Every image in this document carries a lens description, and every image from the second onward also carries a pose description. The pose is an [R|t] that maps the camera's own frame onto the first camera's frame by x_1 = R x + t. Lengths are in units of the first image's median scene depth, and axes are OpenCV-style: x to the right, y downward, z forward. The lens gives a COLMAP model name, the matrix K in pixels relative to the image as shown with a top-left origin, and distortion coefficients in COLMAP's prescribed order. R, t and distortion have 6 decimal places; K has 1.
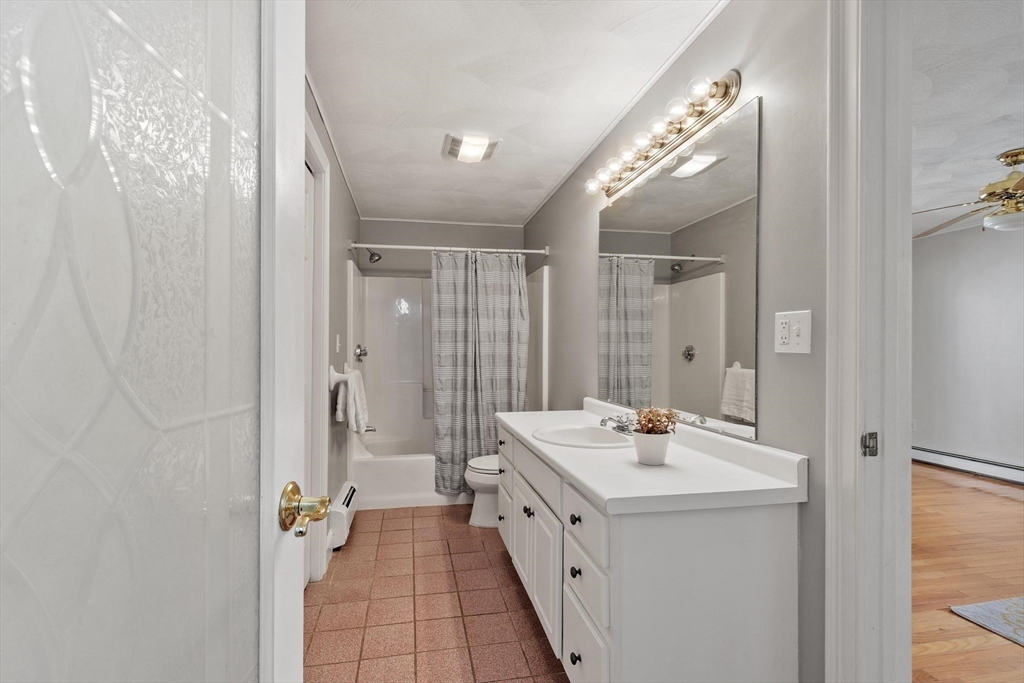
lens RADIAL K [[450.4, 0, 497.2], [0, 450.4, 354.2], [0, 0, 1]] dist [-0.000581, -0.000971]
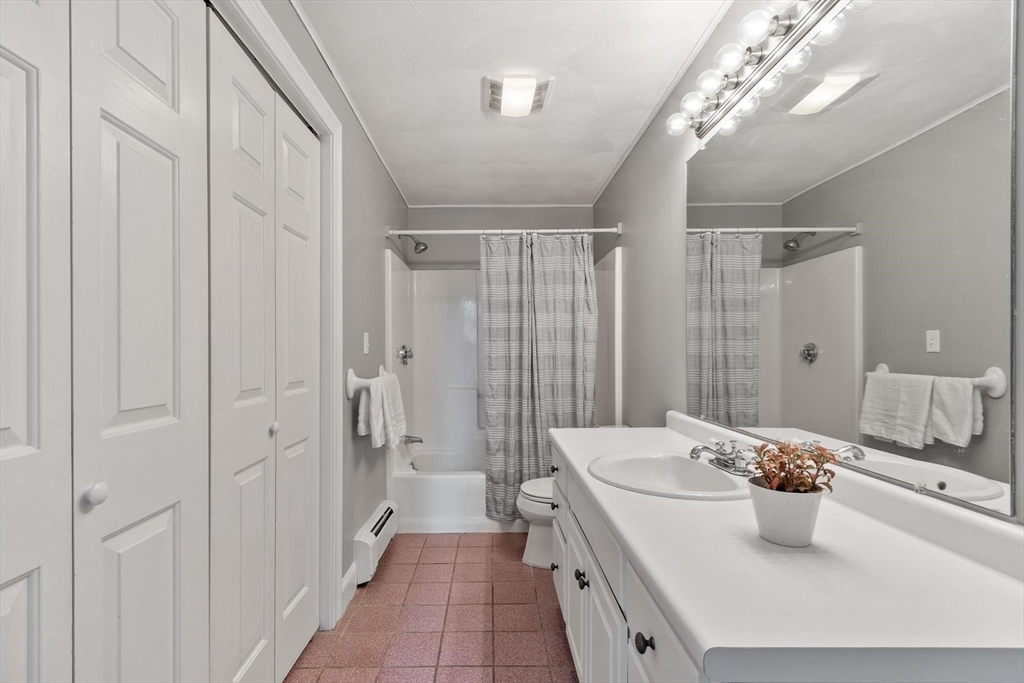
lens RADIAL K [[450.4, 0, 497.2], [0, 450.4, 354.2], [0, 0, 1]] dist [-0.000581, -0.000971]
pose [[0.984137, -0.005044, -0.177340, 0.036634], [0.003997, 0.999972, -0.006262, 0.003048], [0.177366, 0.005454, 0.984130, 0.161051]]
